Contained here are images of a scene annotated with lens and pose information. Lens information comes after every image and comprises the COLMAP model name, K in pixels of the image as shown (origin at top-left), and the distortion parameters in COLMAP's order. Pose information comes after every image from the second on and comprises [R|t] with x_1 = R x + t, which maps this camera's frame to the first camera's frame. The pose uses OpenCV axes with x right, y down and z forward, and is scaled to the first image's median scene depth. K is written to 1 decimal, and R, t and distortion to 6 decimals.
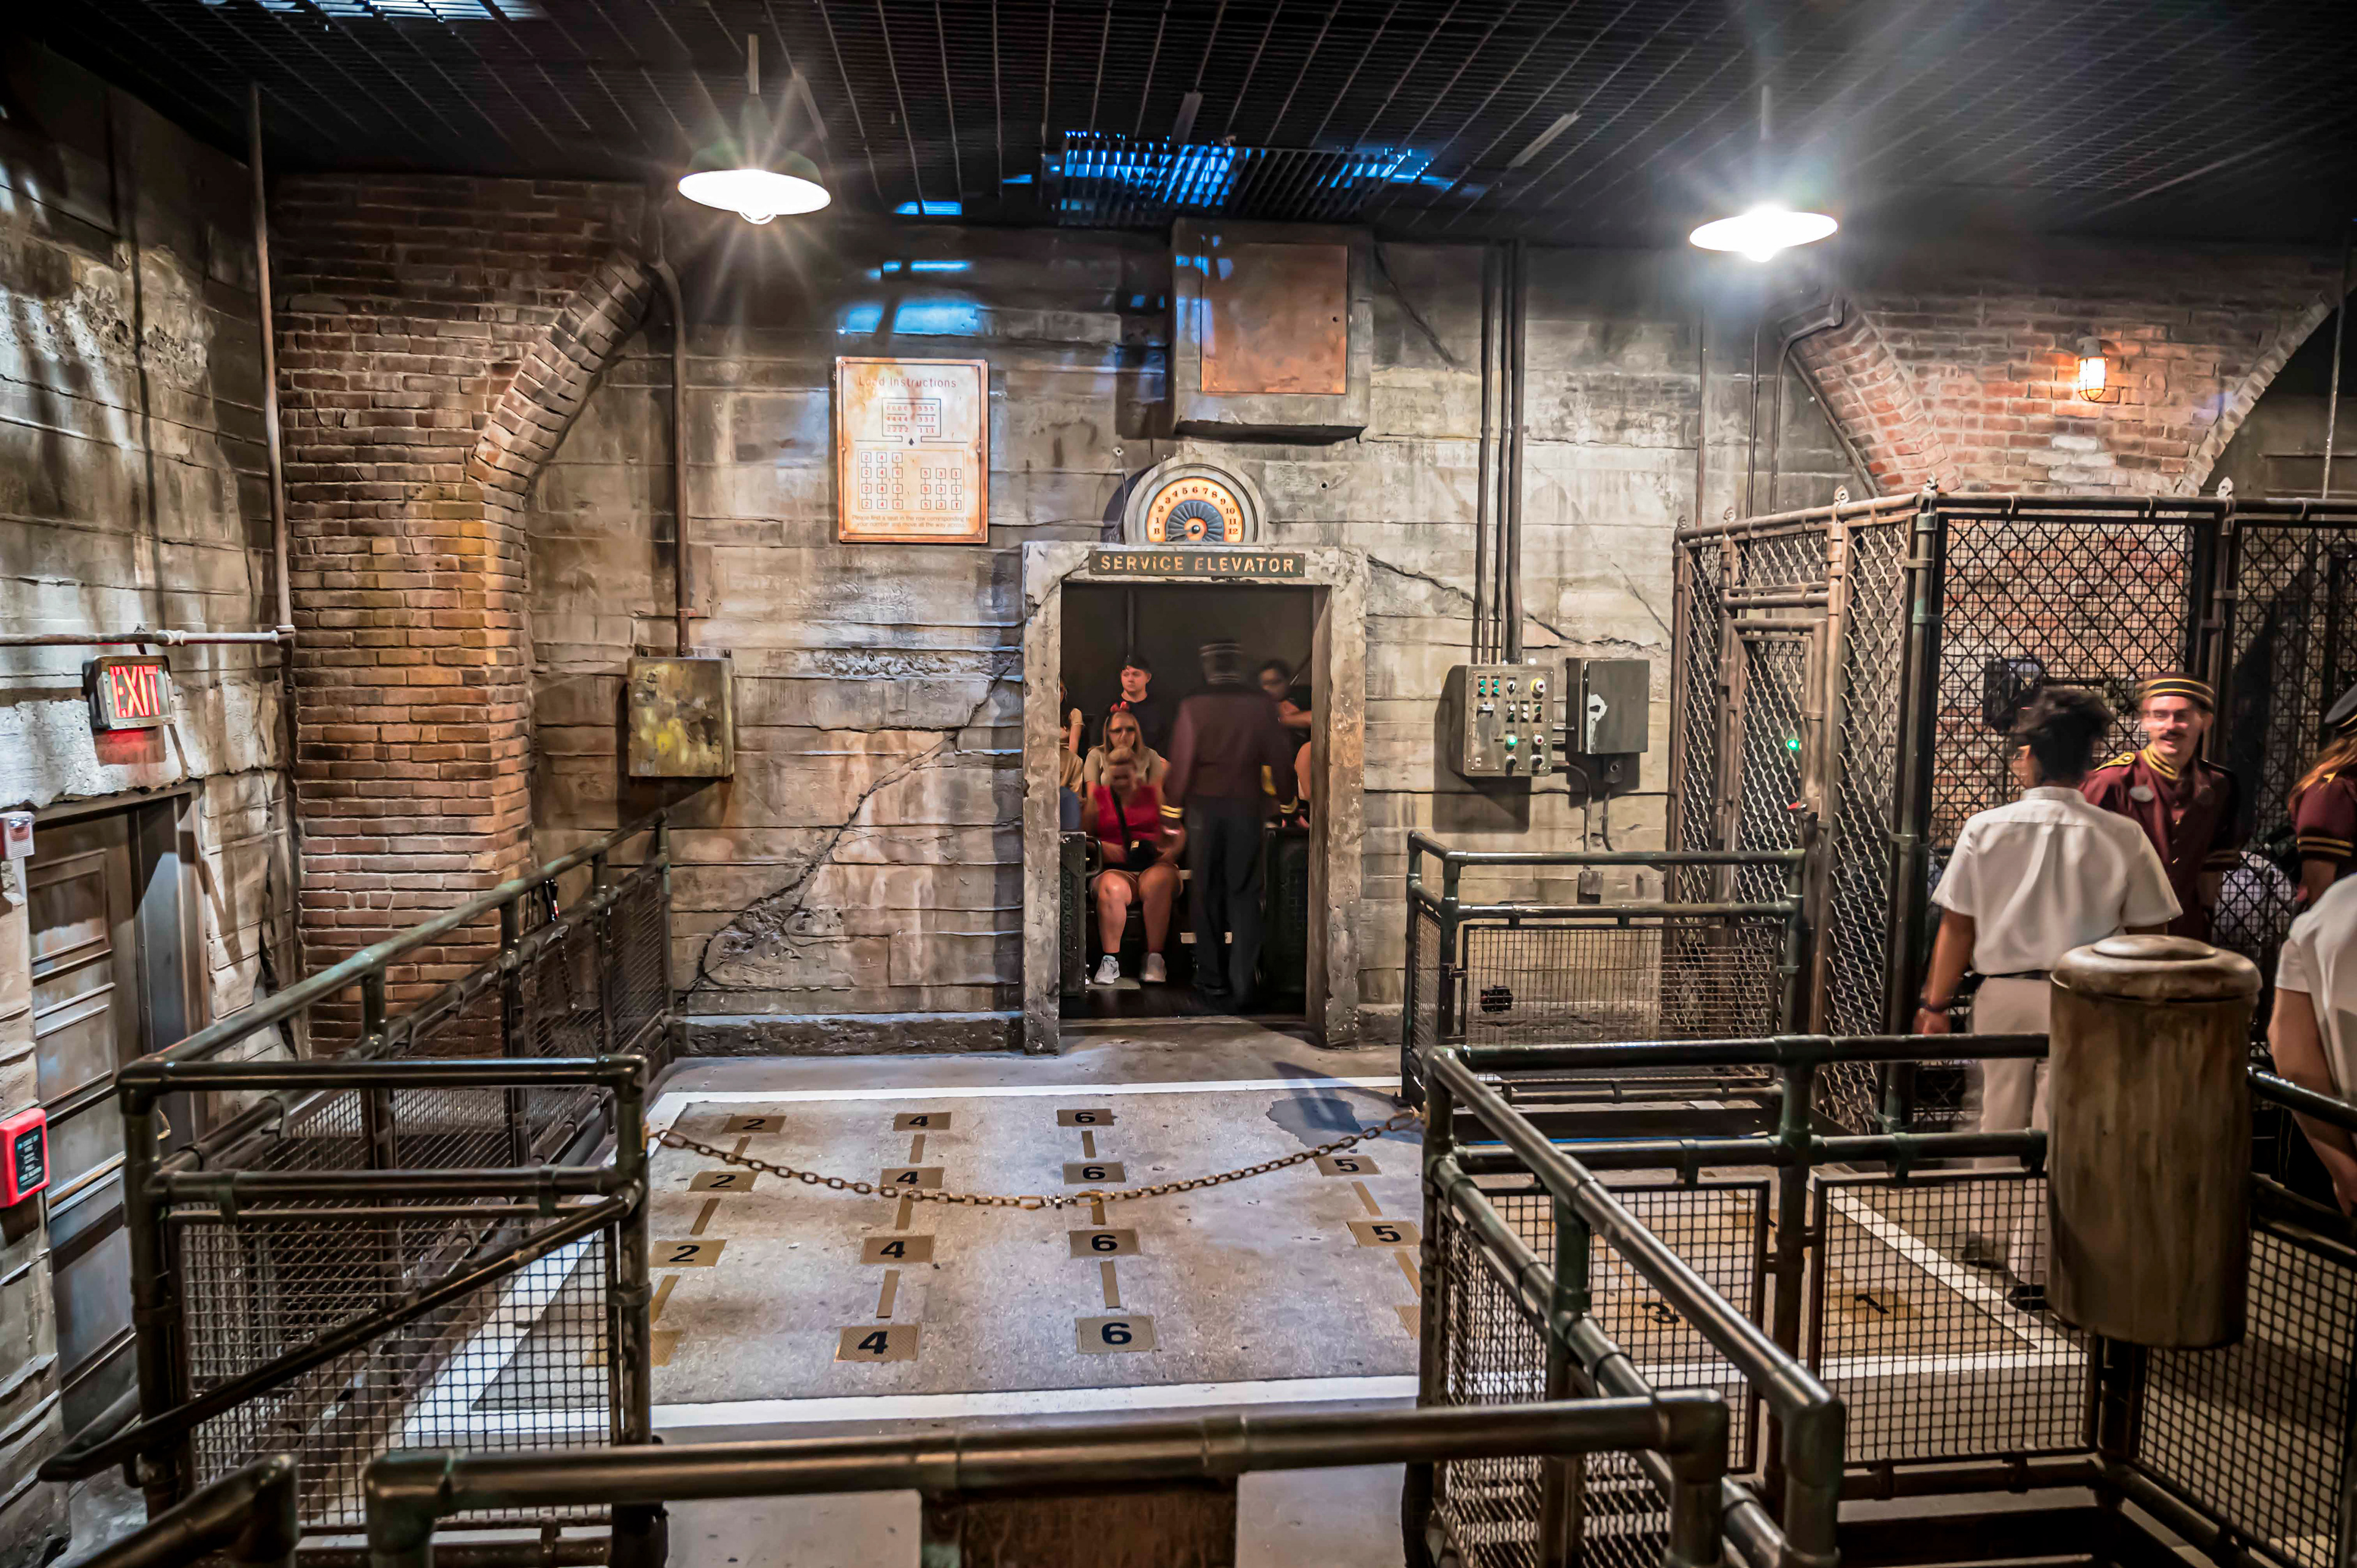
lens RADIAL K [[1574.6, 0, 1179.3], [0, 1574.6, 777.7], [0, 0, 1]] dist [-0.005221, -0.000469]
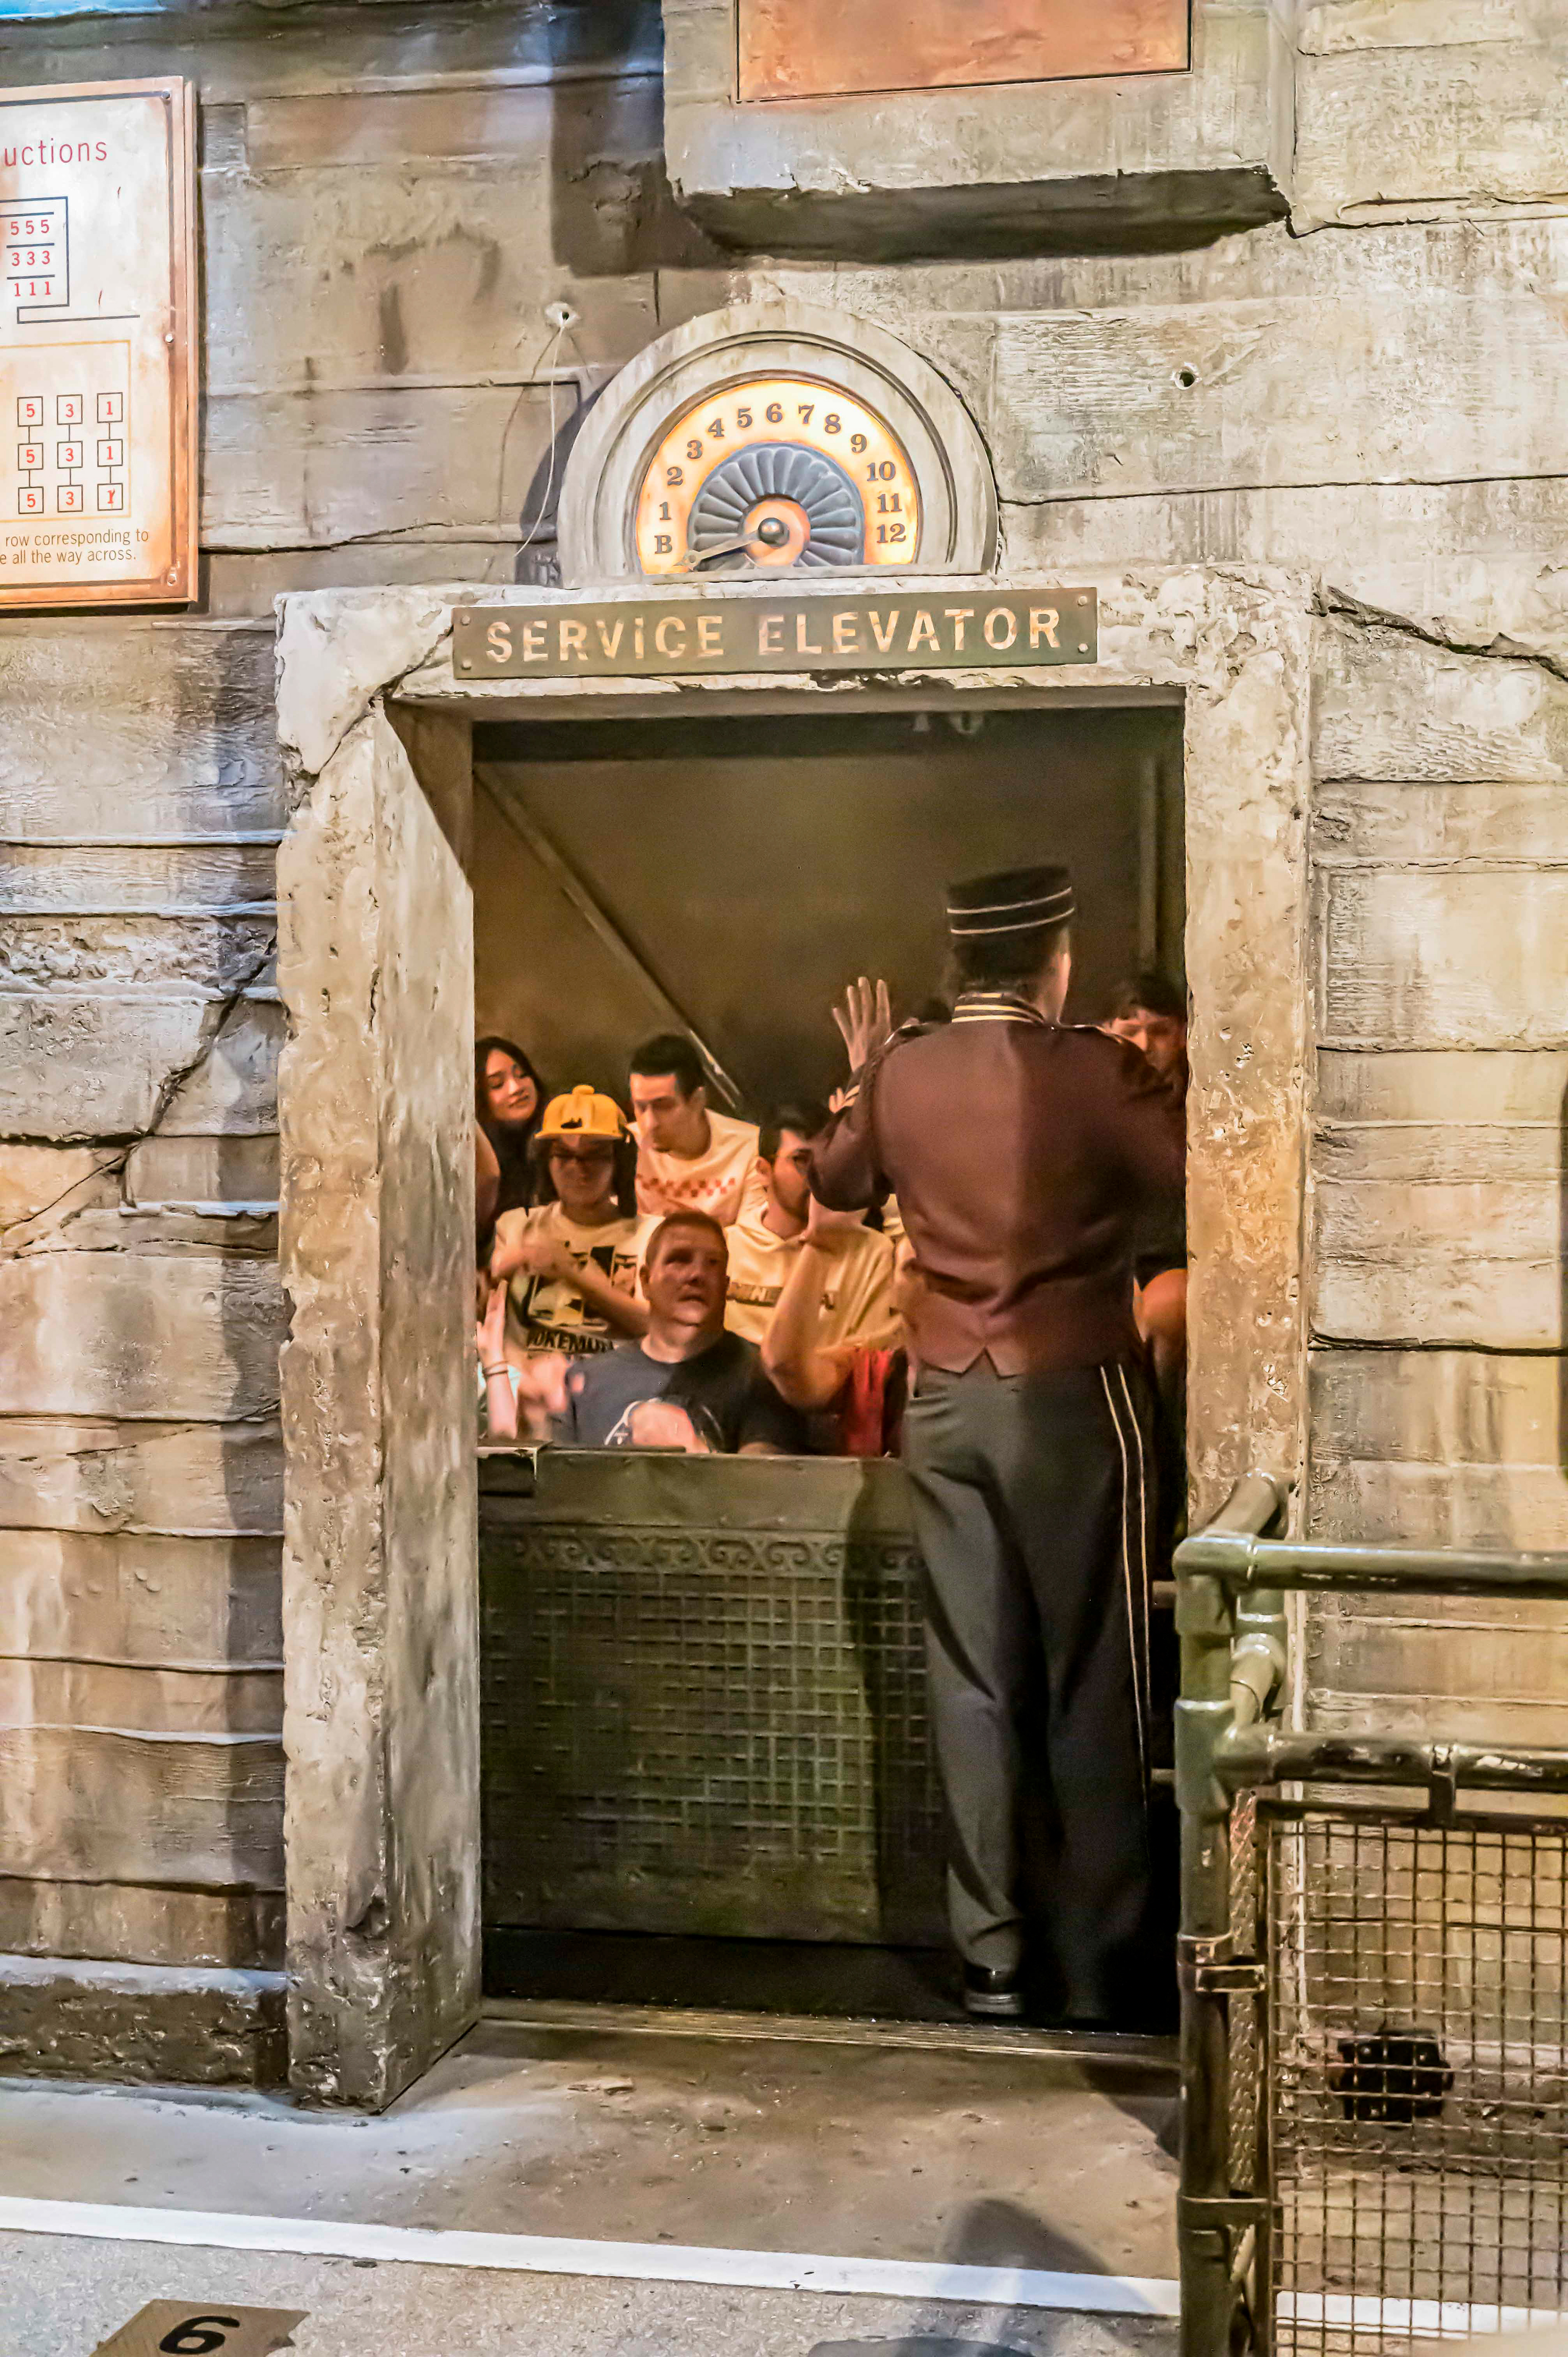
lens RADIAL K [[3628.2, 0, 784.0], [0, 3628.2, 1186.0], [0, 0, 1]] dist [0.029370, 0.000000]
pose [[0.944259, 0.003979, -0.329179, 0.261649], [-0.019419, 0.998859, -0.043628, 0.011278], [0.328630, 0.047589, 0.943259, 0.293023]]
